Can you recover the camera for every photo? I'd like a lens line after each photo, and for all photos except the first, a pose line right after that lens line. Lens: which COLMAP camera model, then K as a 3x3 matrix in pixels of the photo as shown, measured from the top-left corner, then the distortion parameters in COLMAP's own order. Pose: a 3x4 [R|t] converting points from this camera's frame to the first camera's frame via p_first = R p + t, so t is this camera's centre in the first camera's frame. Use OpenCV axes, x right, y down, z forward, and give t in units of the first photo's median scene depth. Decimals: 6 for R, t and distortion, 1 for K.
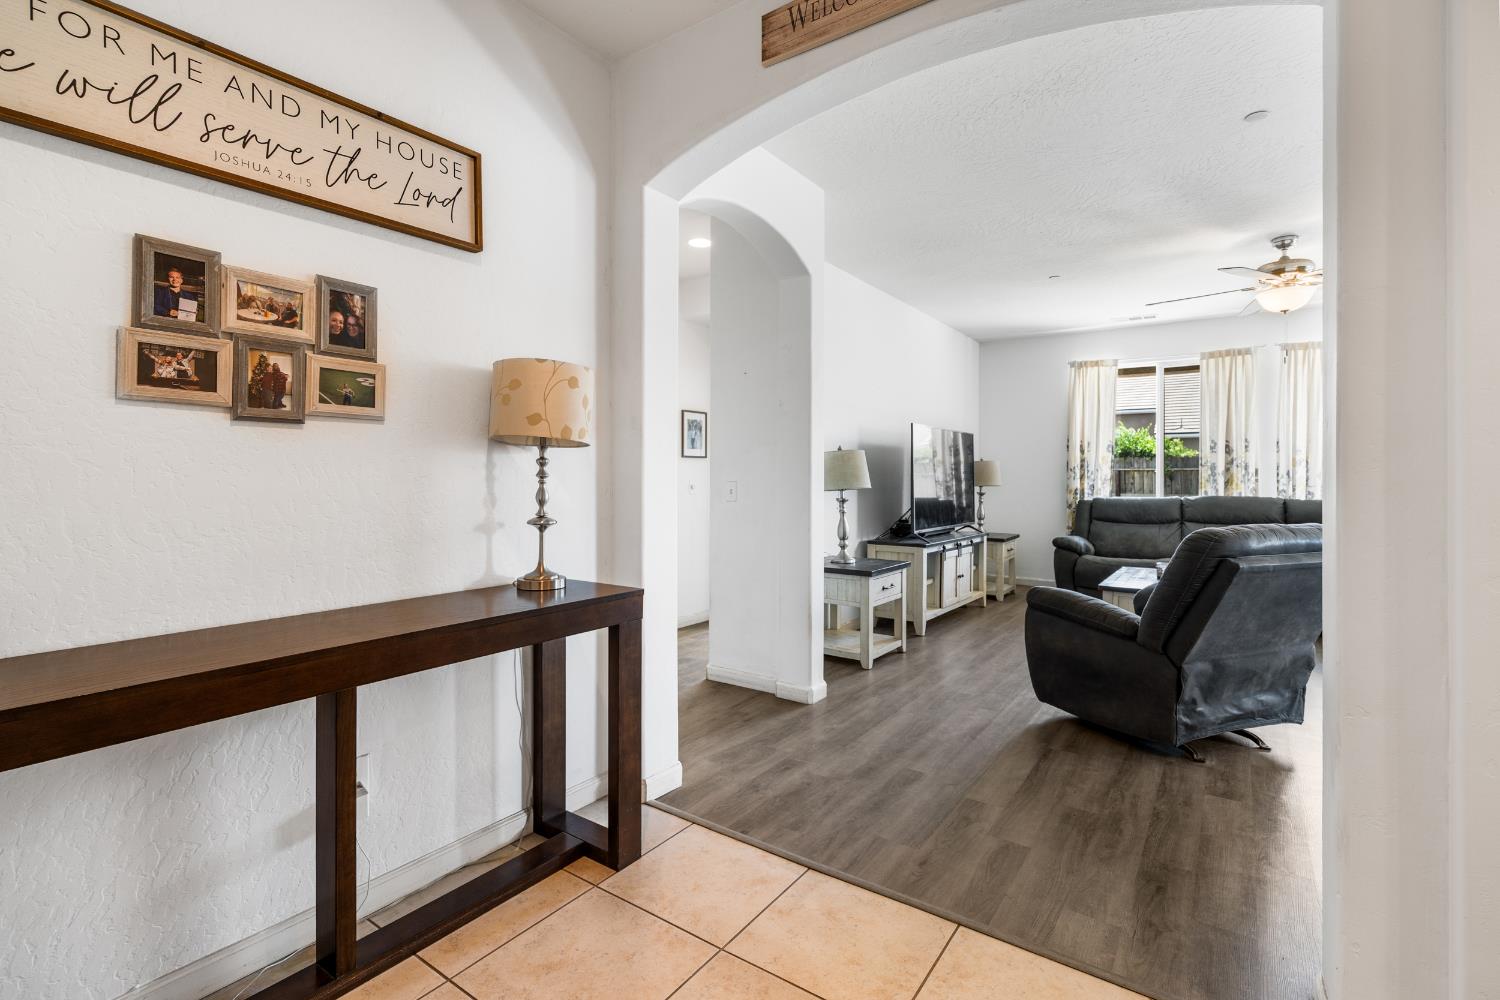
lens RADIAL K [[689.7, 0, 743.1], [0, 689.7, 479.7], [0, 0, 1]] dist [-0.001560, 0.000084]
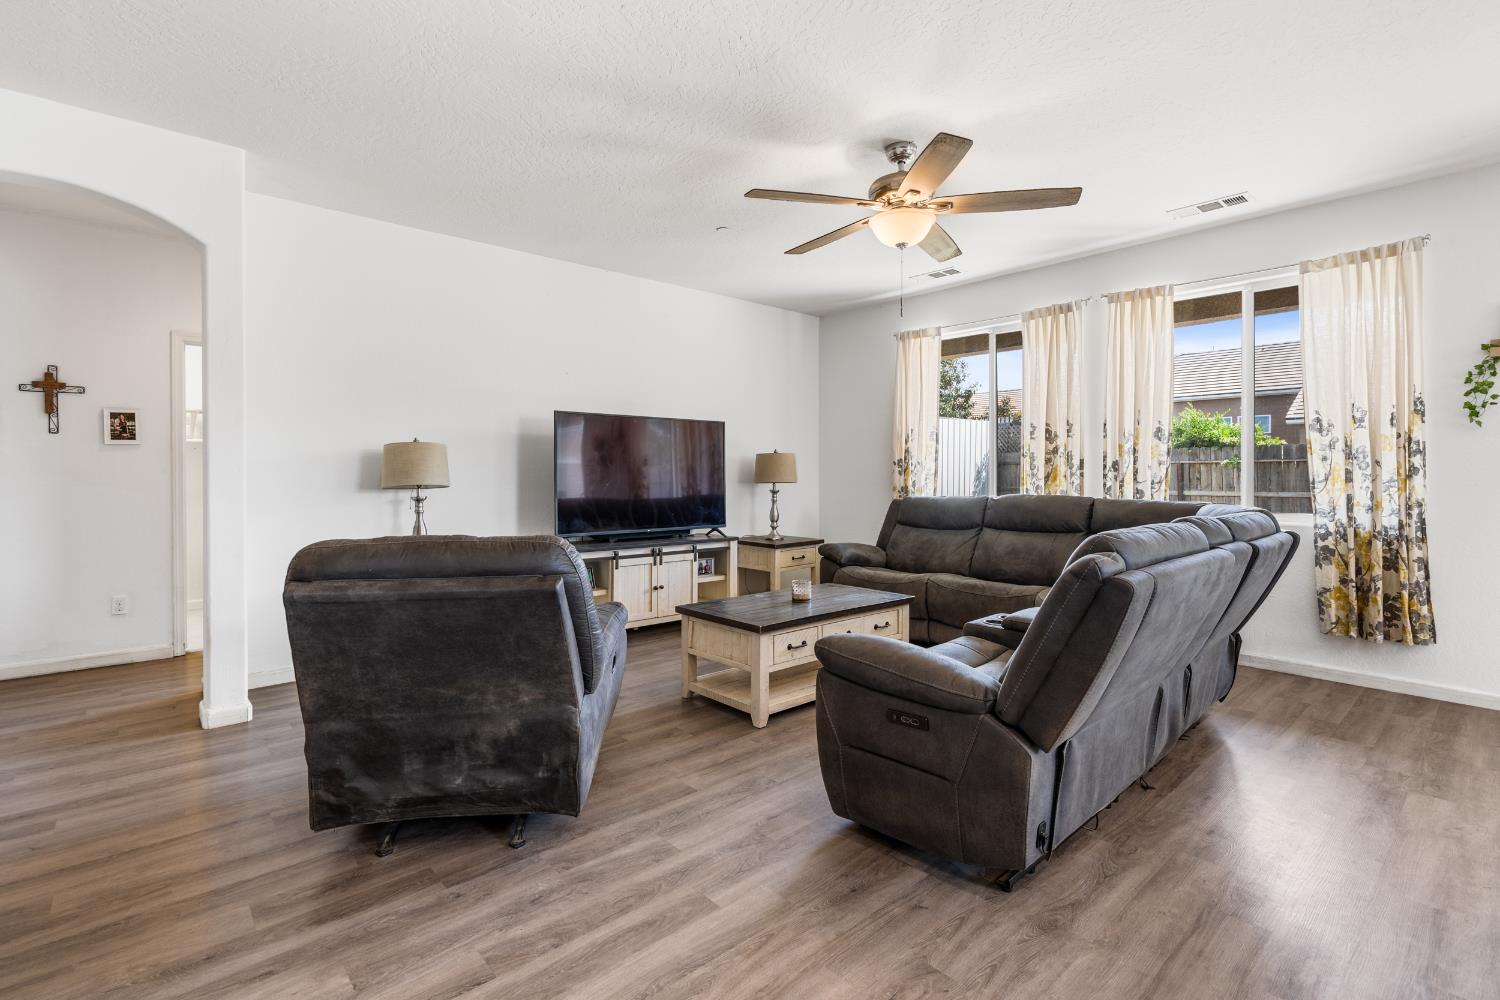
lens RADIAL K [[692.2, 0, 739.3], [0, 692.2, 473.5], [0, 0, 1]] dist [-0.000277, -0.000143]
pose [[0.973988, -0.004358, -0.226557, 0.547726], [0.003564, 0.999986, -0.003913, 0.001342], [0.226571, 0.003003, 0.973990, 0.163101]]
